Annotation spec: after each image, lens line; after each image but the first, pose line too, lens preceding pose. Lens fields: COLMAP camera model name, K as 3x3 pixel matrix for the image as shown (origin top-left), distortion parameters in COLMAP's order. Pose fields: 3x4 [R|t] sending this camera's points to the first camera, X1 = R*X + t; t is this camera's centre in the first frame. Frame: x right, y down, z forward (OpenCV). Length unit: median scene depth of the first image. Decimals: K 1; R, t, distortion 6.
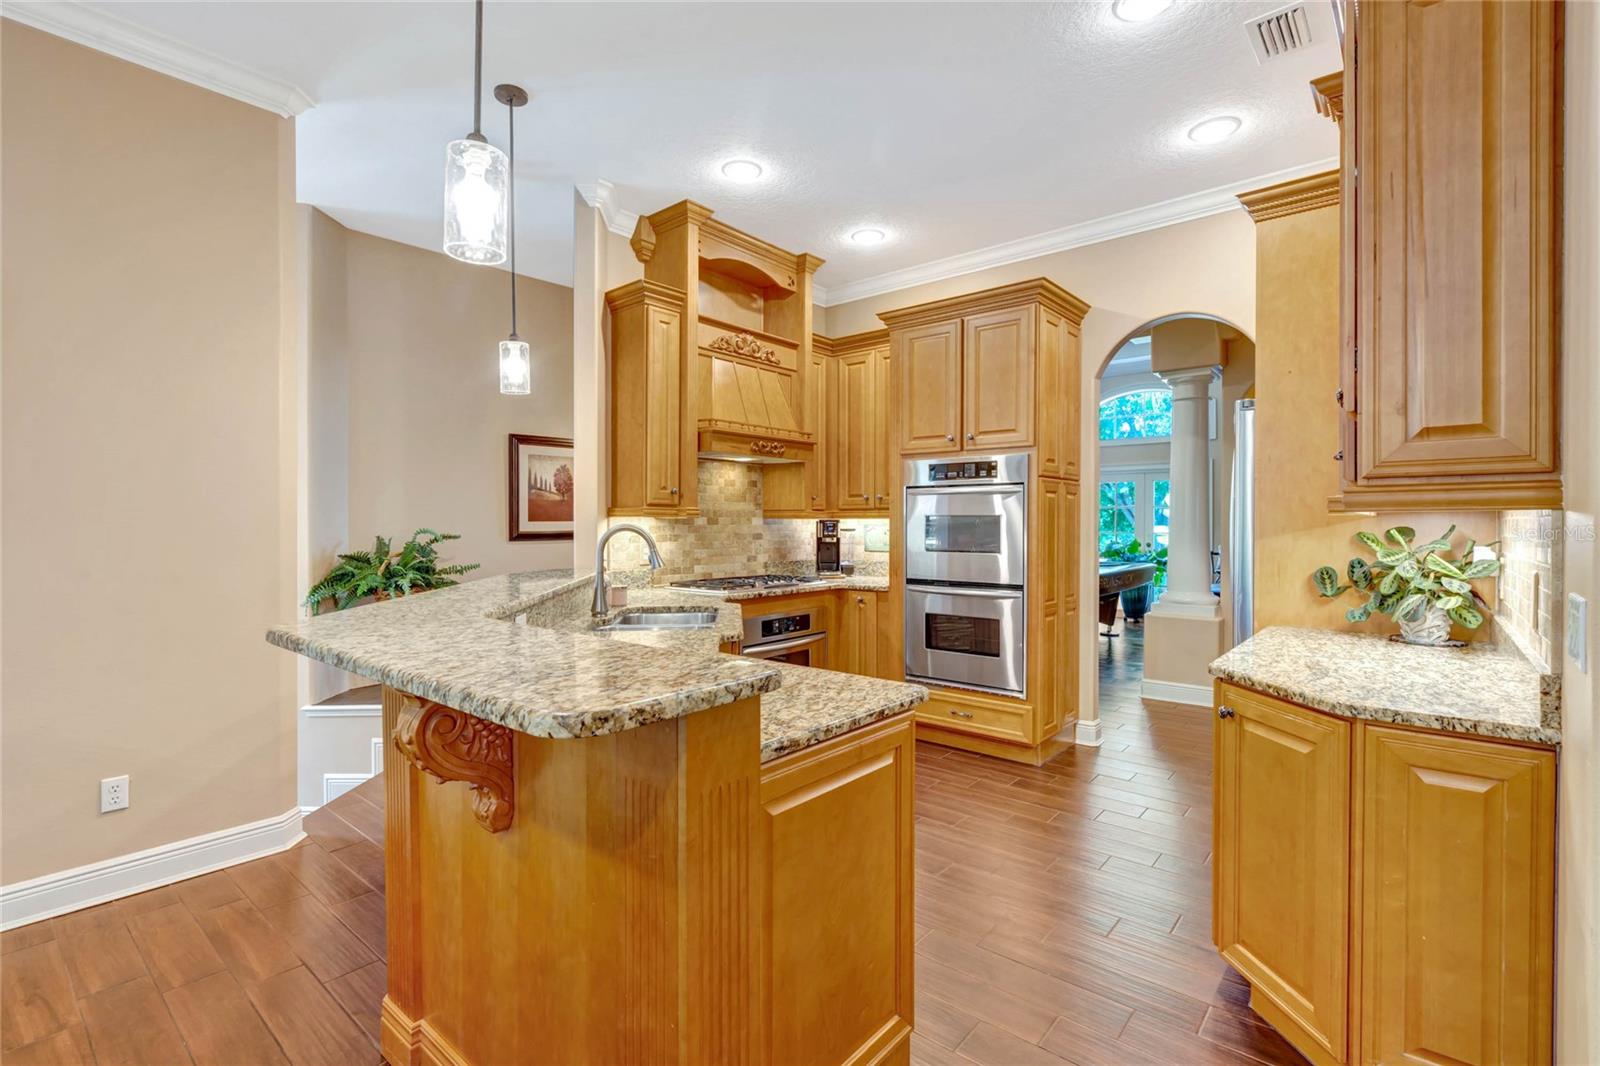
lens RADIAL K [[733.7, 0, 800.1], [0, 733.7, 532.1], [0, 0, 1]] dist [-0.001244, -0.000928]
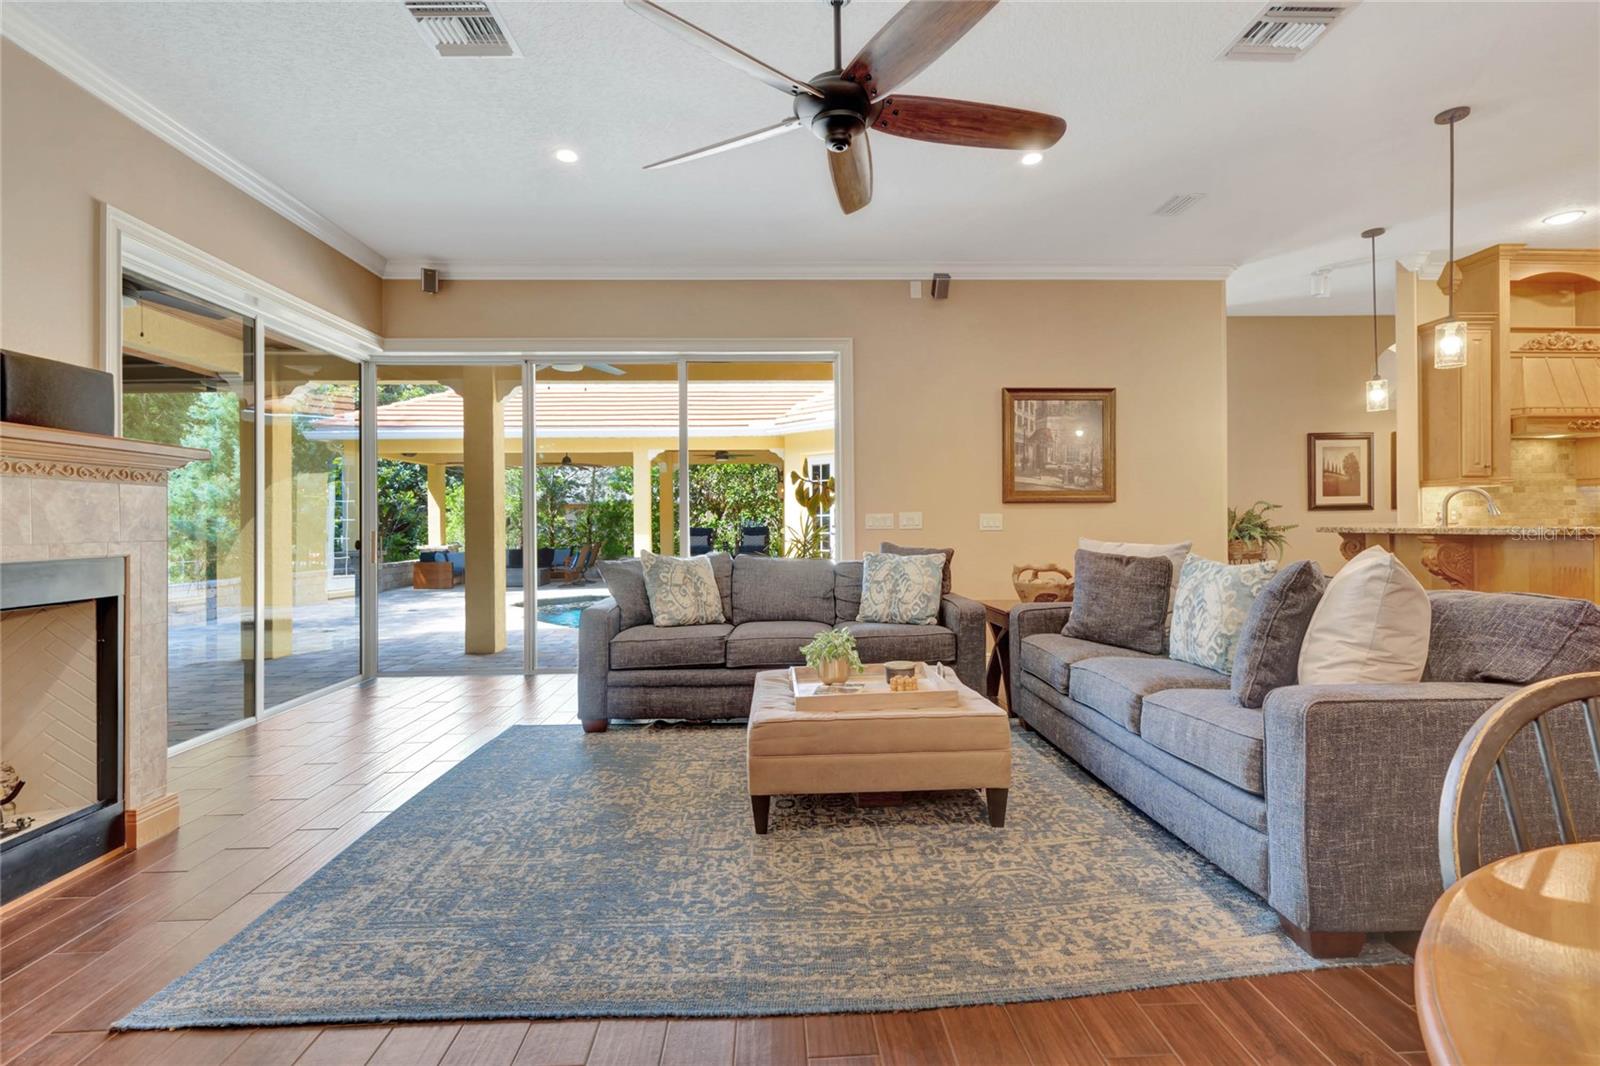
lens RADIAL K [[733.7, 0, 796.5], [0, 733.7, 524.9], [0, 0, 1]] dist [-0.001244, -0.000928]
pose [[0.677534, -0.005522, -0.735471, -0.041422], [0.001264, 0.999979, -0.006344, 0.052762], [0.735490, 0.003369, 0.677527, -0.741777]]
